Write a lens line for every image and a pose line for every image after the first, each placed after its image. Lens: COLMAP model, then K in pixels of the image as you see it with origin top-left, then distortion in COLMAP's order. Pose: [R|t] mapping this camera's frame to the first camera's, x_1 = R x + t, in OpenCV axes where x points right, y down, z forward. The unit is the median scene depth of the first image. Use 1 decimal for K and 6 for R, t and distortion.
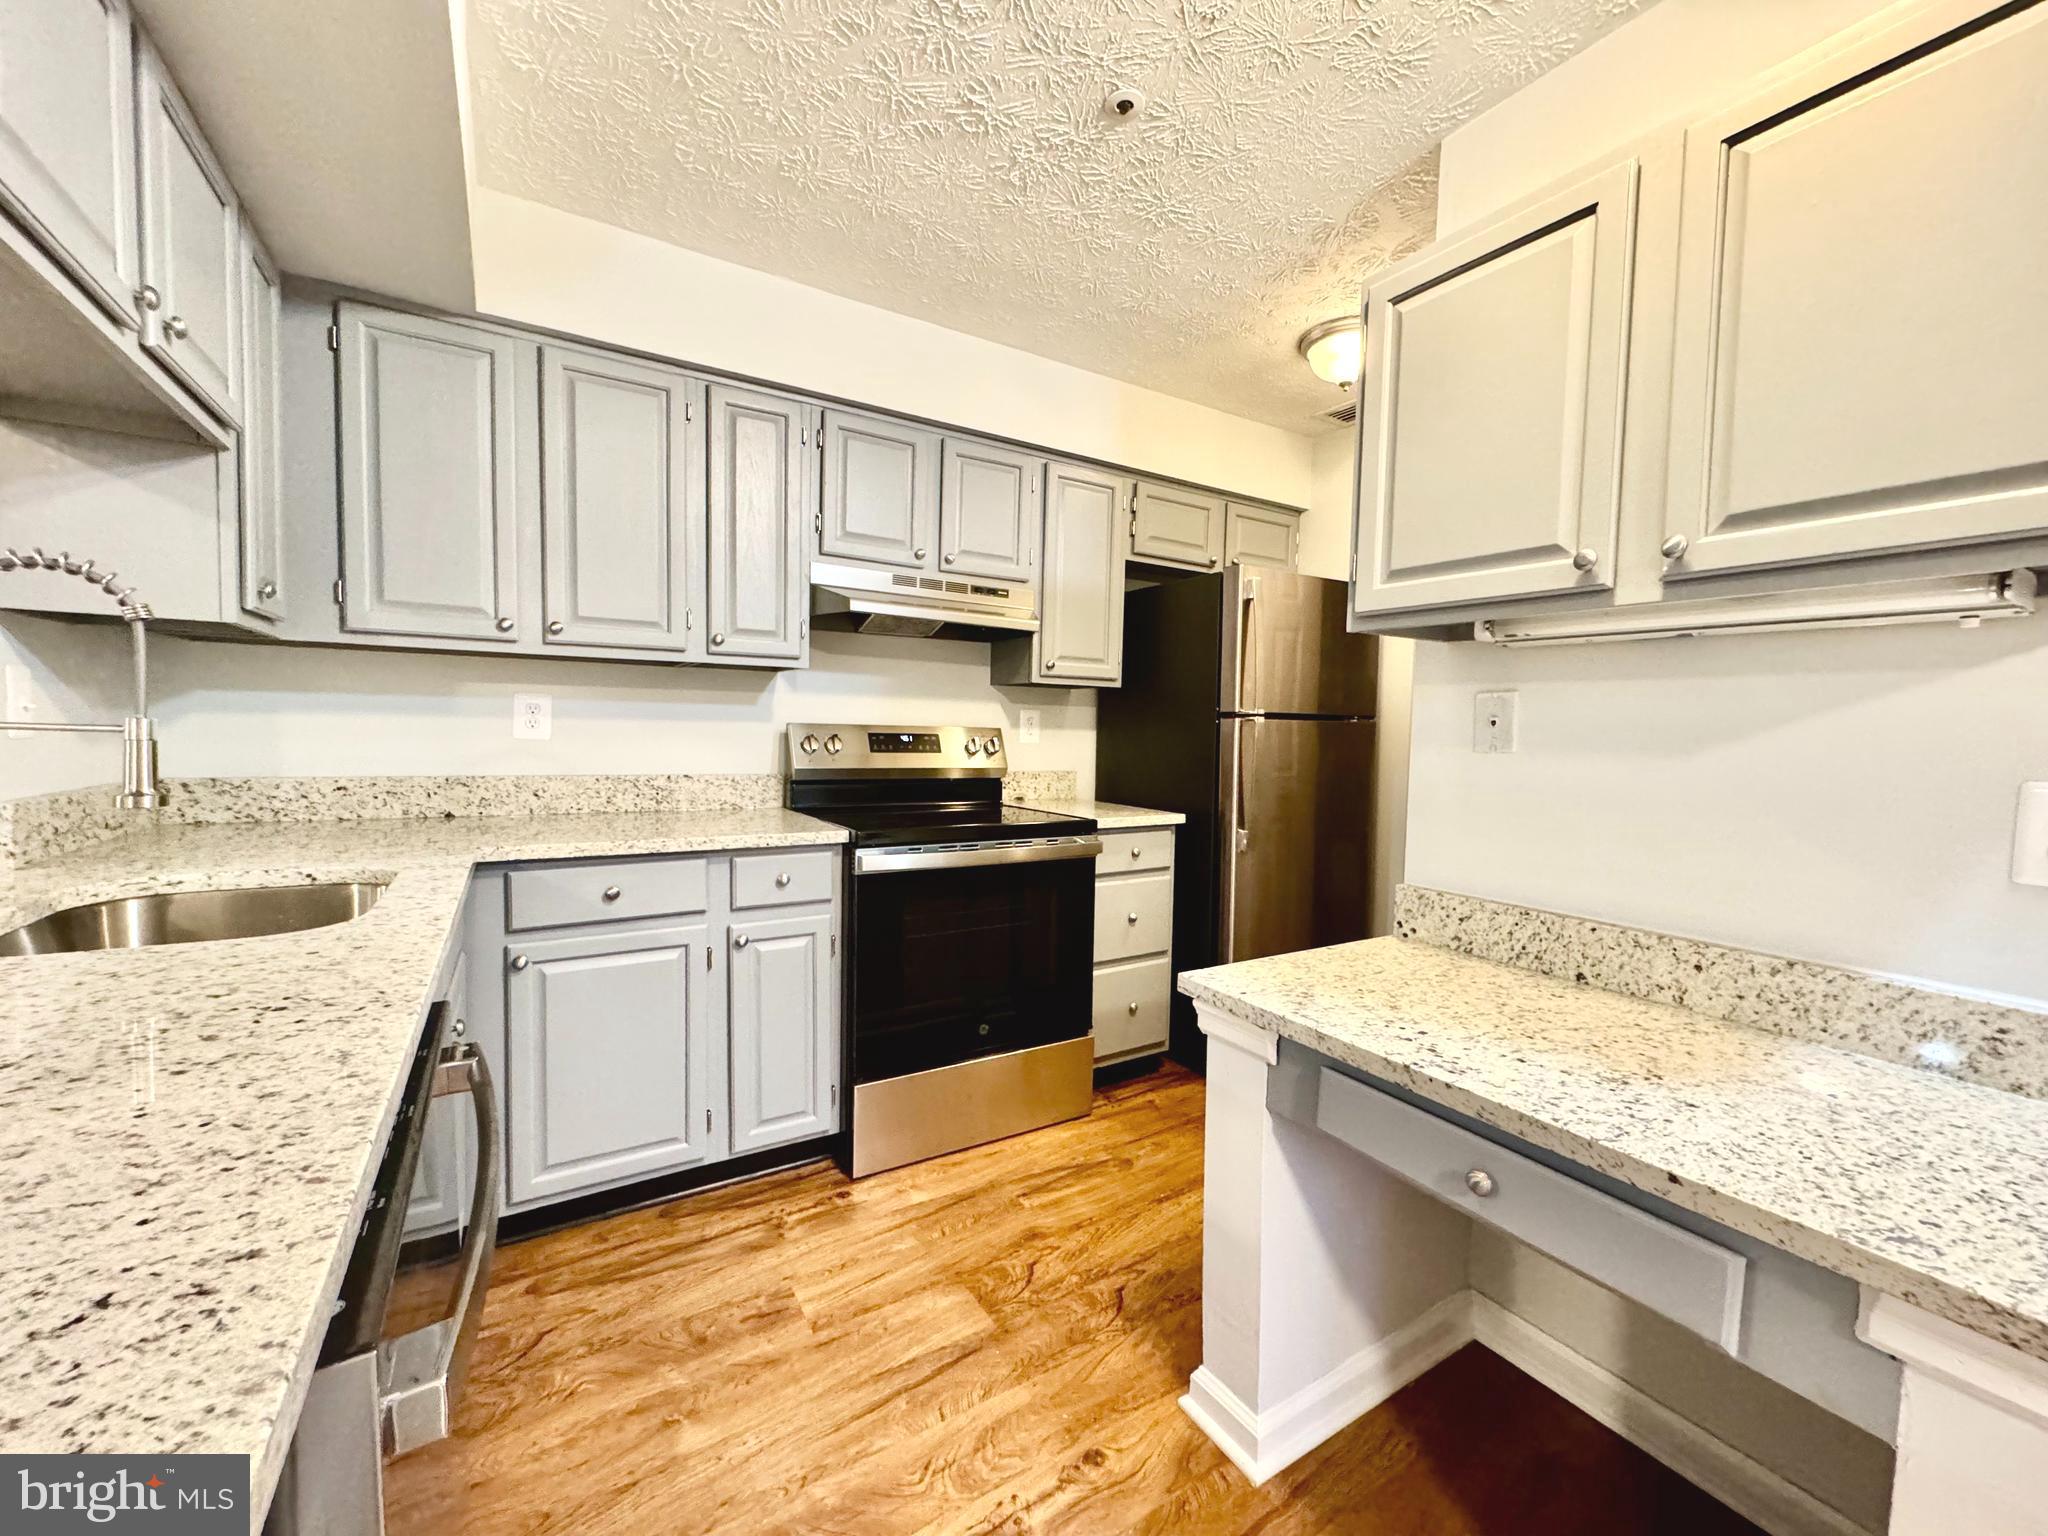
lens RADIAL K [[813.7, 0, 1023.8], [0, 813.7, 769.4], [0, 0, 1]] dist [-0.001662, -0.000145]
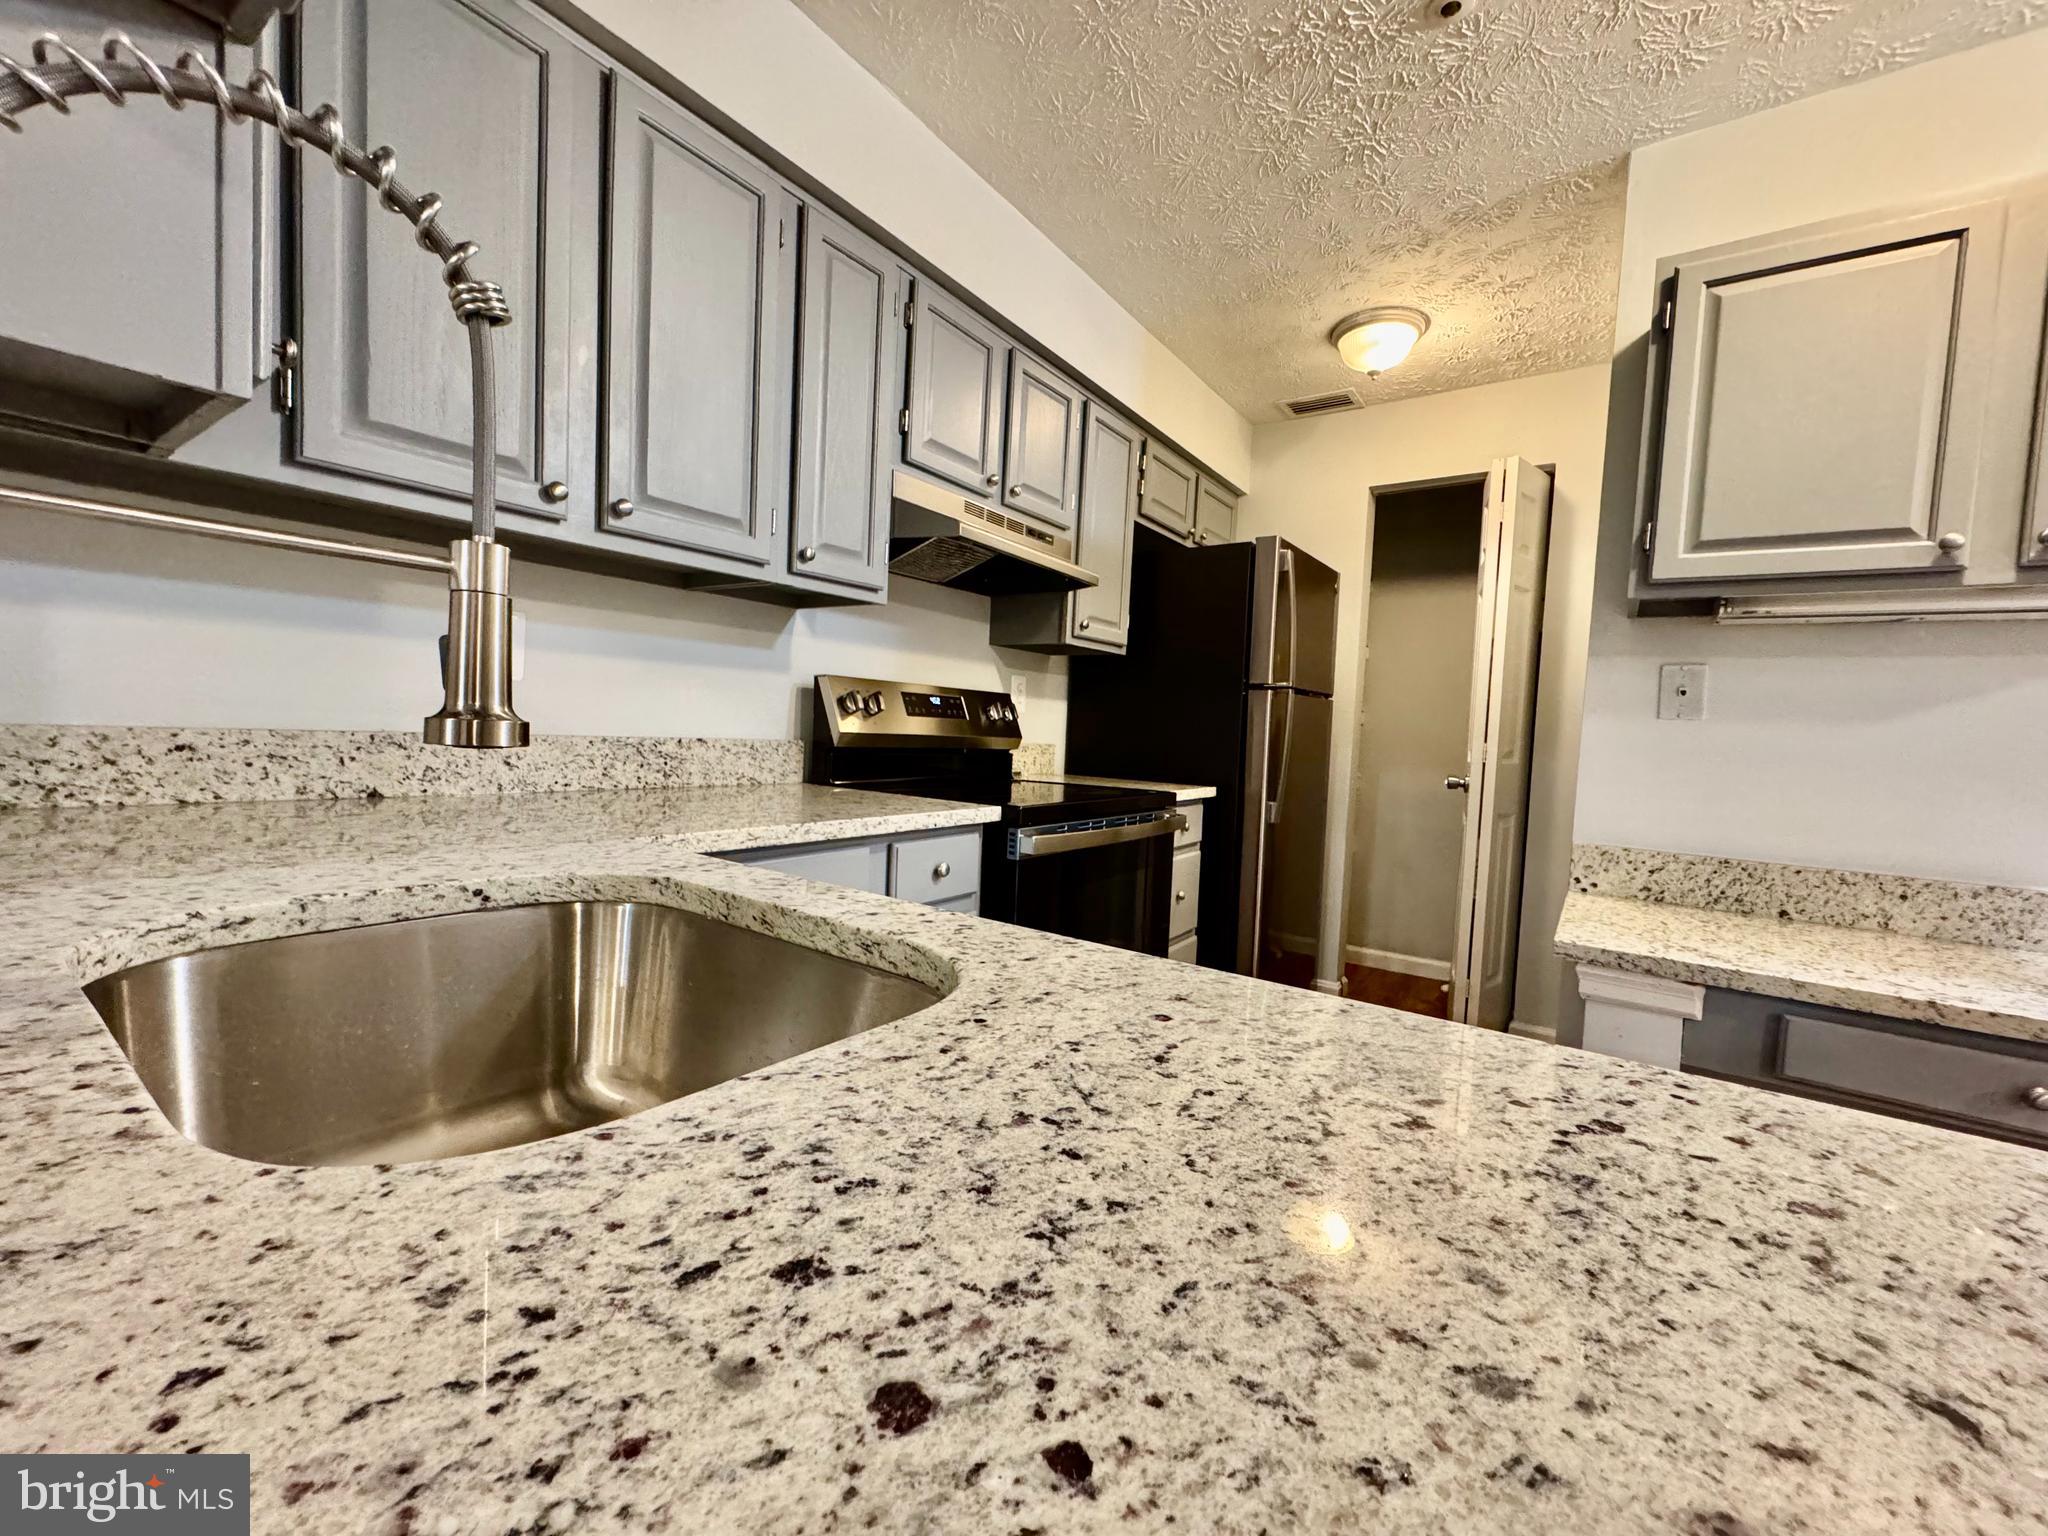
lens RADIAL K [[814.4, 0, 1022.9], [0, 814.4, 769.7], [0, 0, 1]] dist [-0.002284, -0.000047]
pose [[0.920434, -0.001153, 0.390897, -0.453301], [-0.005147, 0.999873, 0.015069, 0.023565], [-0.390864, -0.015882, 0.920311, 0.218235]]
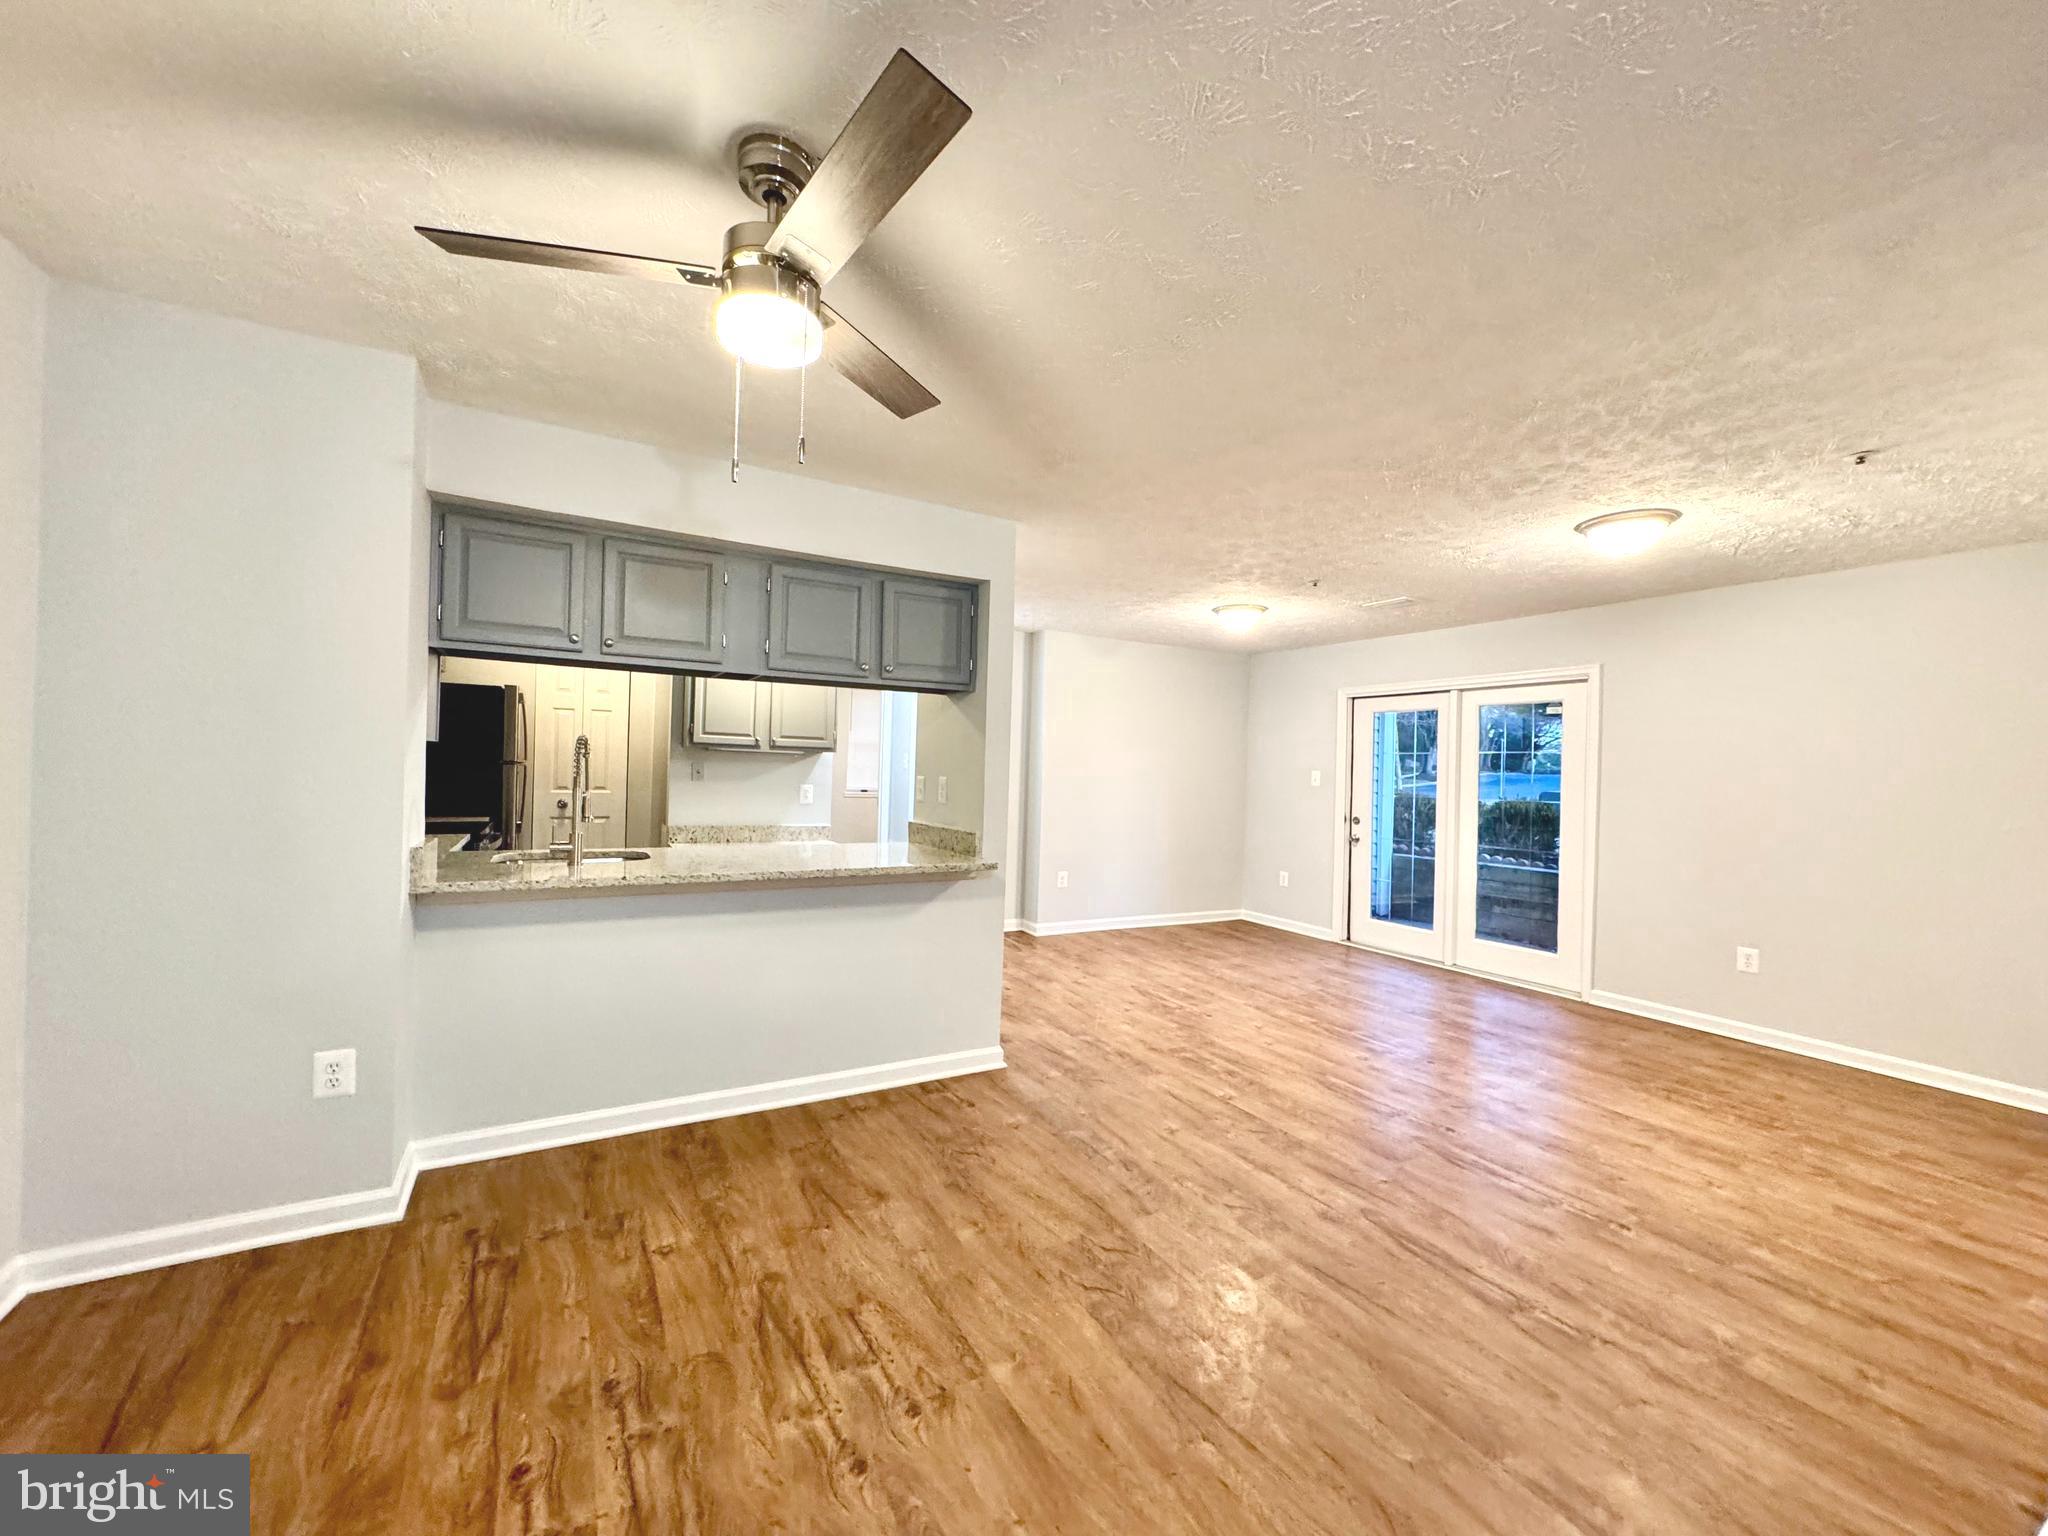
lens RADIAL K [[813.1, 0, 1022.4], [0, 813.1, 770.2], [0, 0, 1]] dist [-0.001690, 0.000143]
pose [[0.038837, -0.026604, 0.998891, -1.795439], [0.020719, 0.999452, 0.025813, -0.083037], [-0.999031, 0.019694, 0.039367, -0.307416]]
